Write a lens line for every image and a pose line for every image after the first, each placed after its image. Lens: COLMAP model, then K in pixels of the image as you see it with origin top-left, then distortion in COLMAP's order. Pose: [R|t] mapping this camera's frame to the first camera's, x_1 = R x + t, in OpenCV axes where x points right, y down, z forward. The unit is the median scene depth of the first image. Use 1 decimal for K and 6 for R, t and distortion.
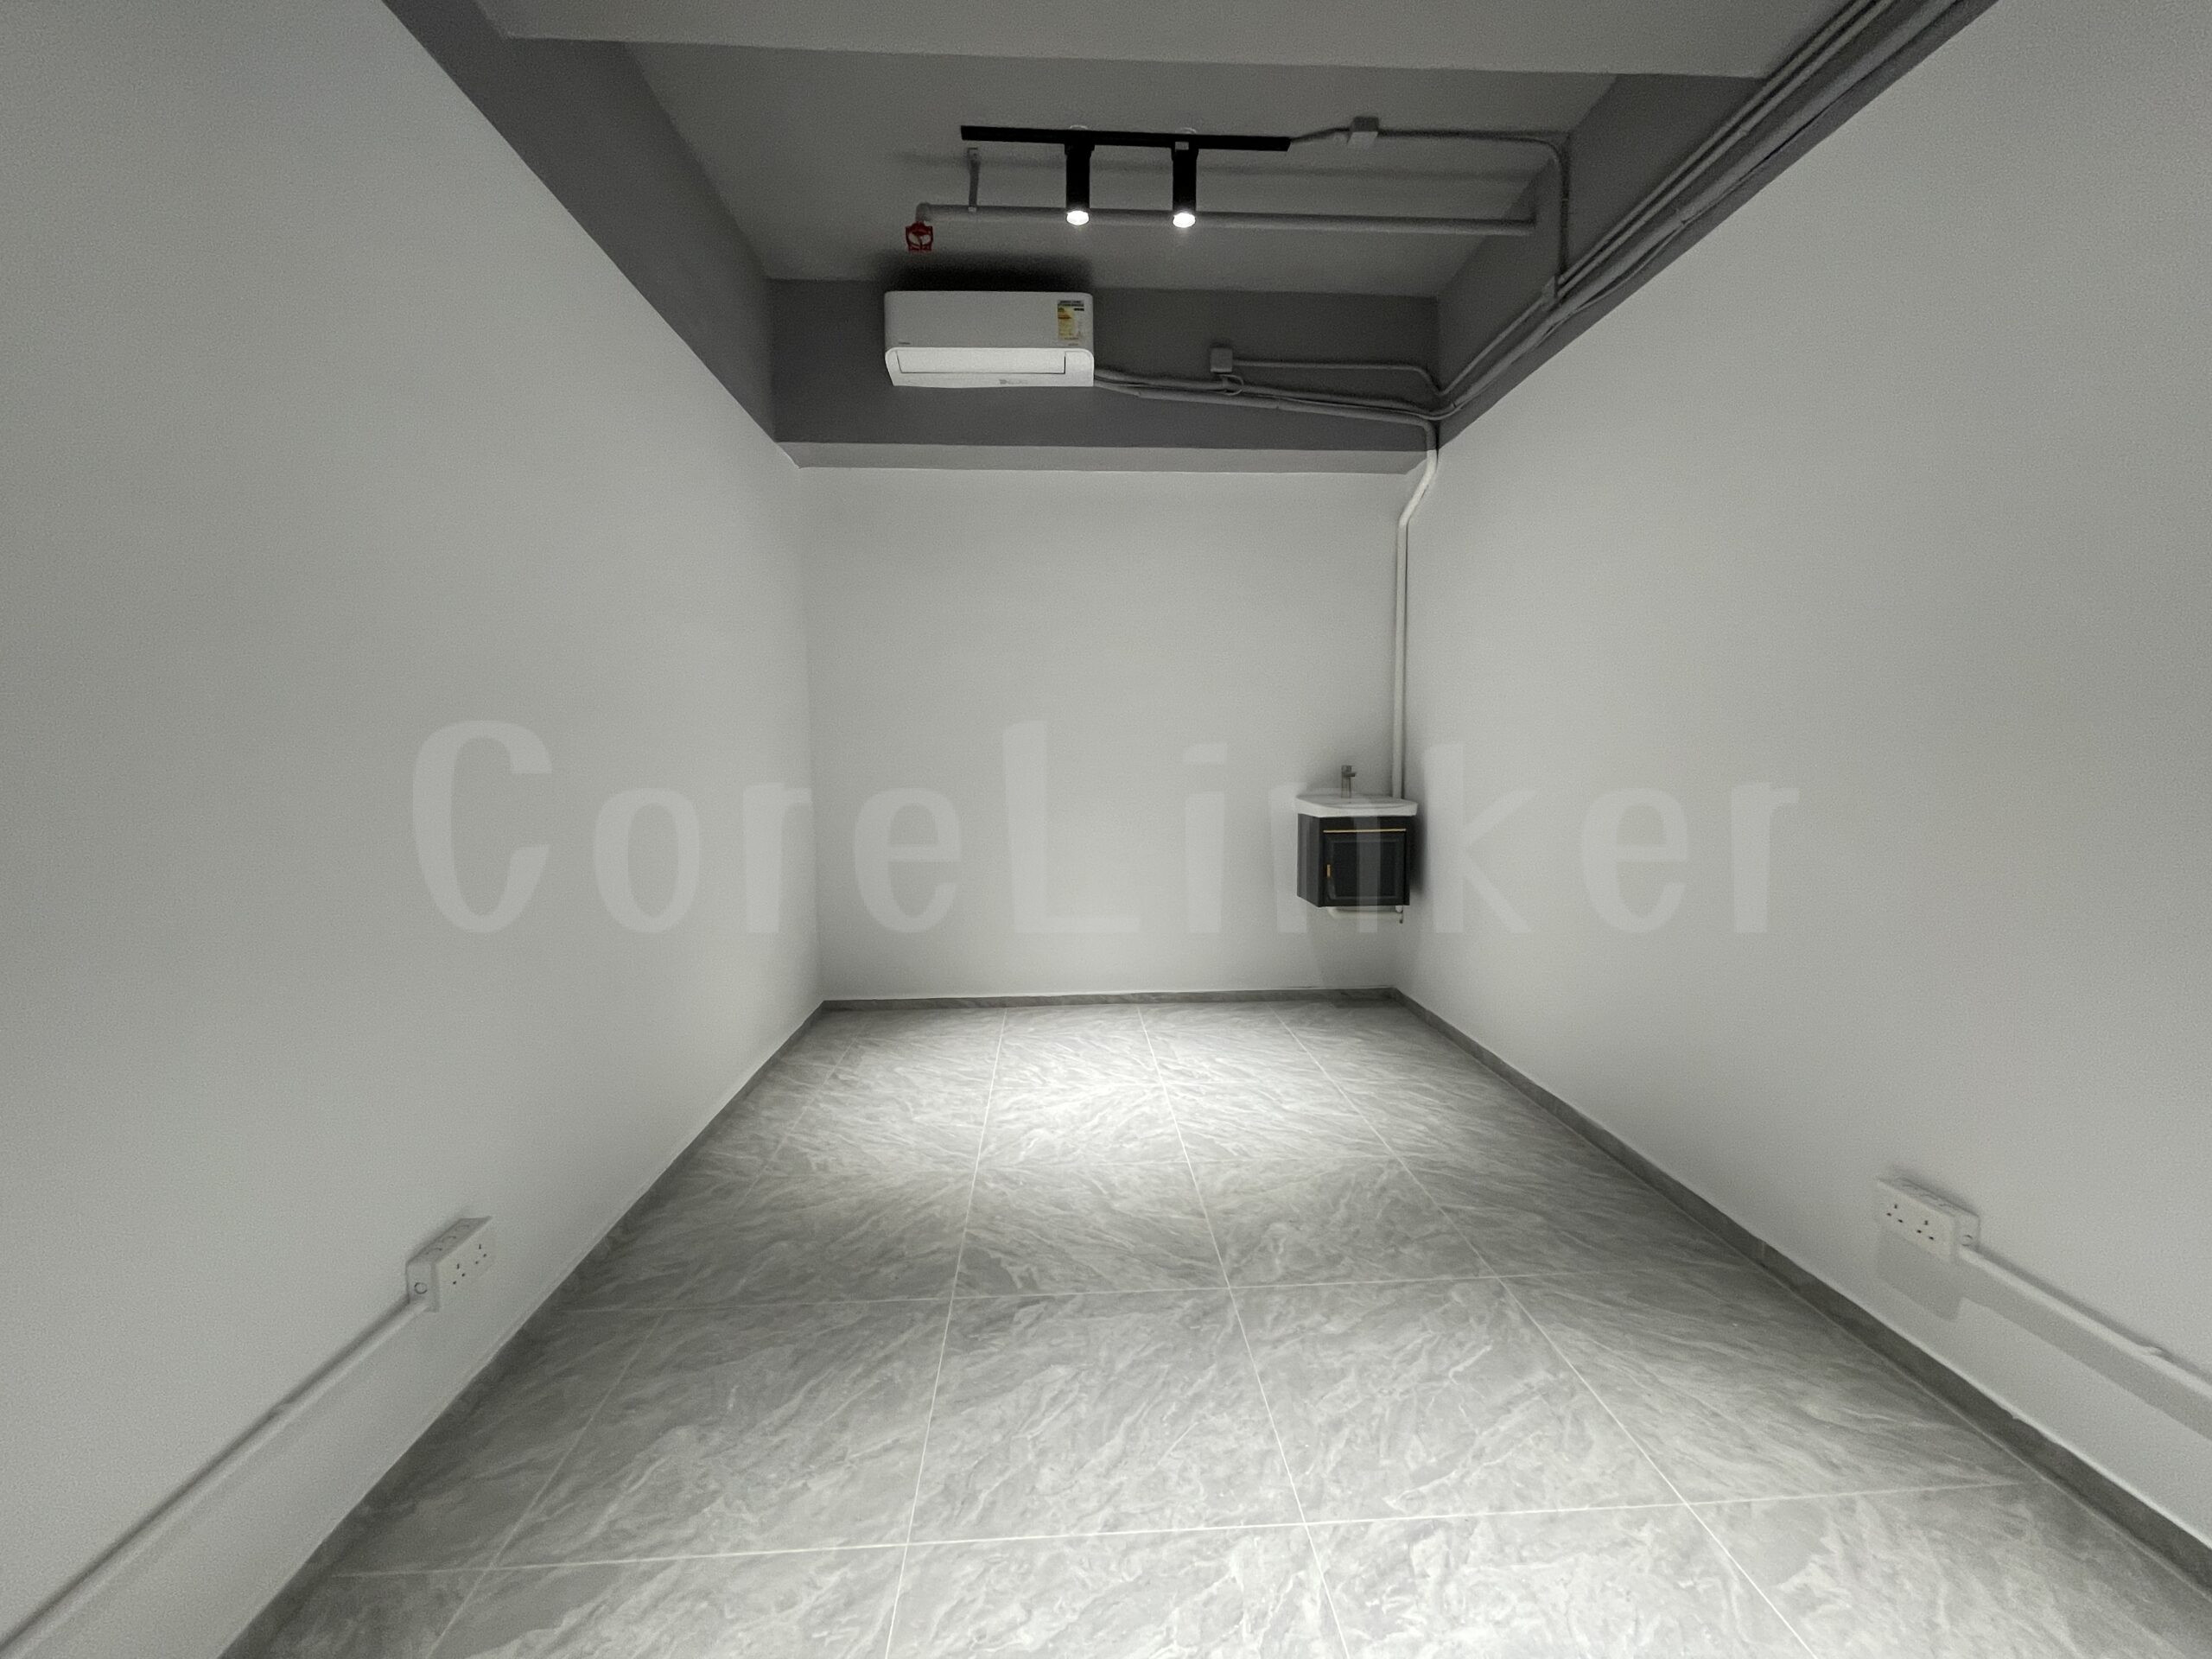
lens RADIAL K [[882.4, 0, 1114.5], [0, 882.4, 825.5], [0, 0, 1]] dist [-0.000342, -0.000316]
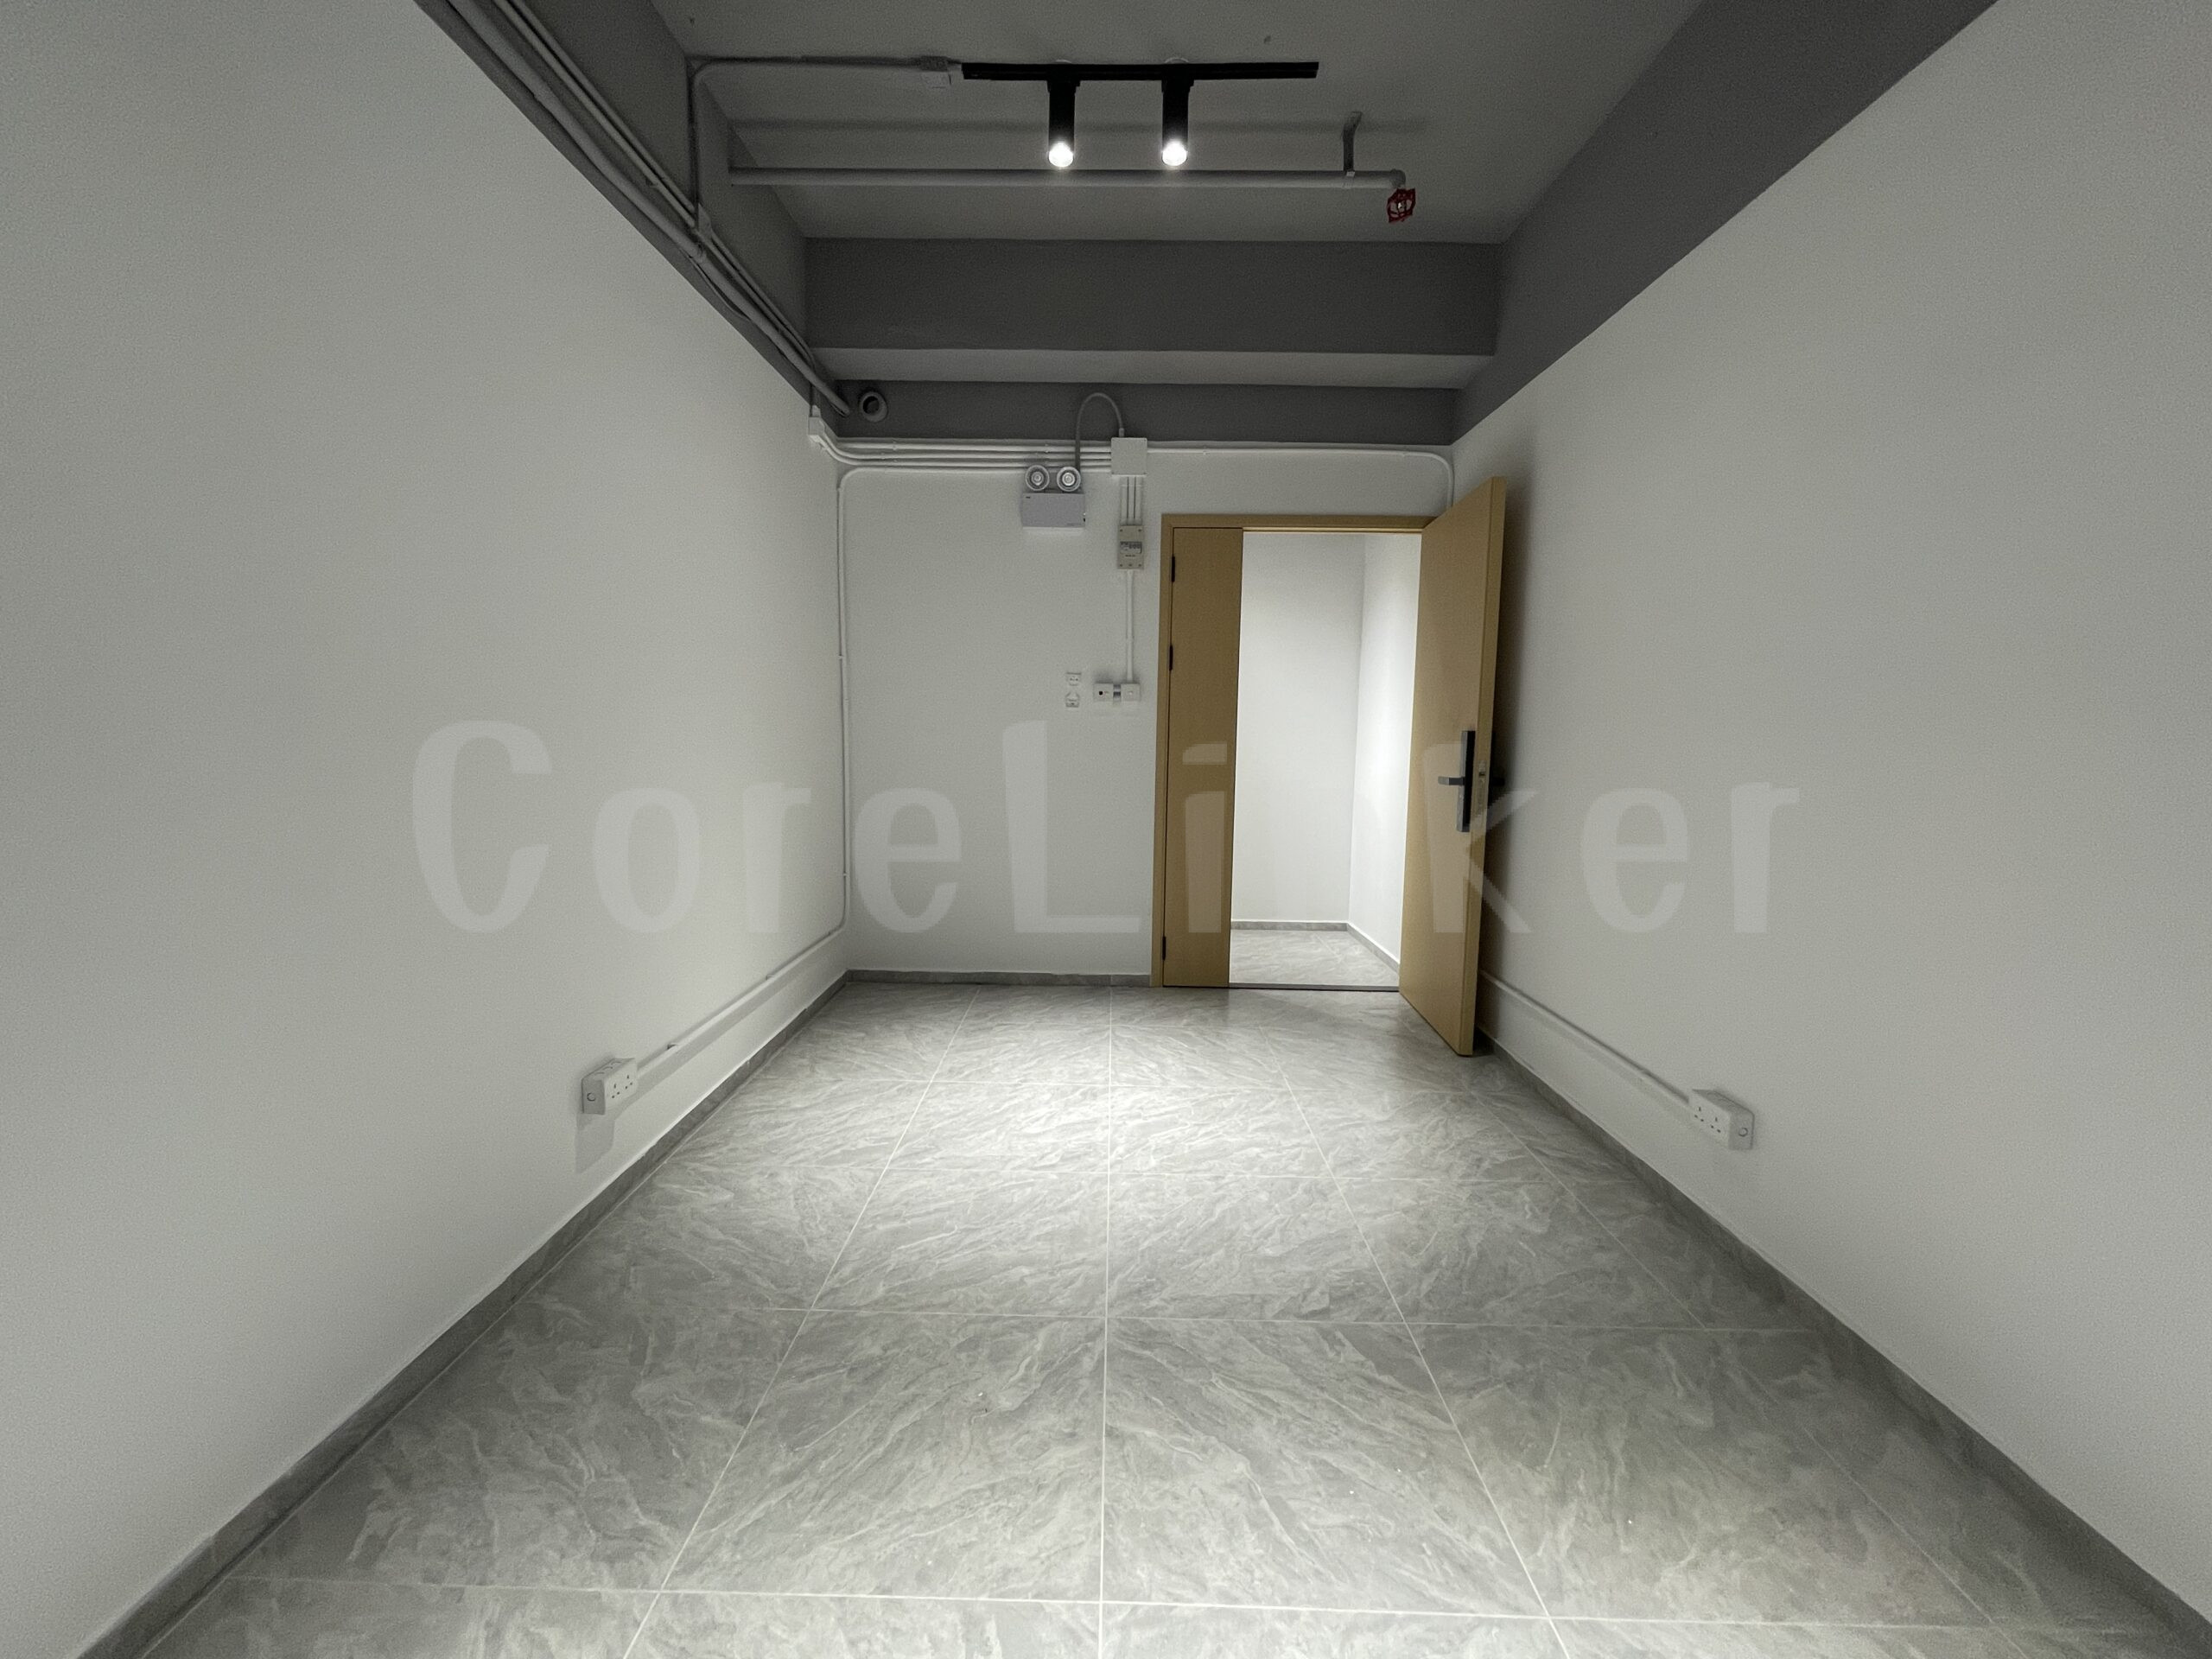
lens RADIAL K [[882.4, 0, 1114.5], [0, 882.4, 825.5], [0, 0, 1]] dist [-0.000342, -0.000316]
pose [[-0.997511, -0.013833, 0.069140, 0.067490], [-0.000417, 0.981705, 0.190406, -0.161665], [-0.070510, 0.189903, -0.979268, 1.870632]]
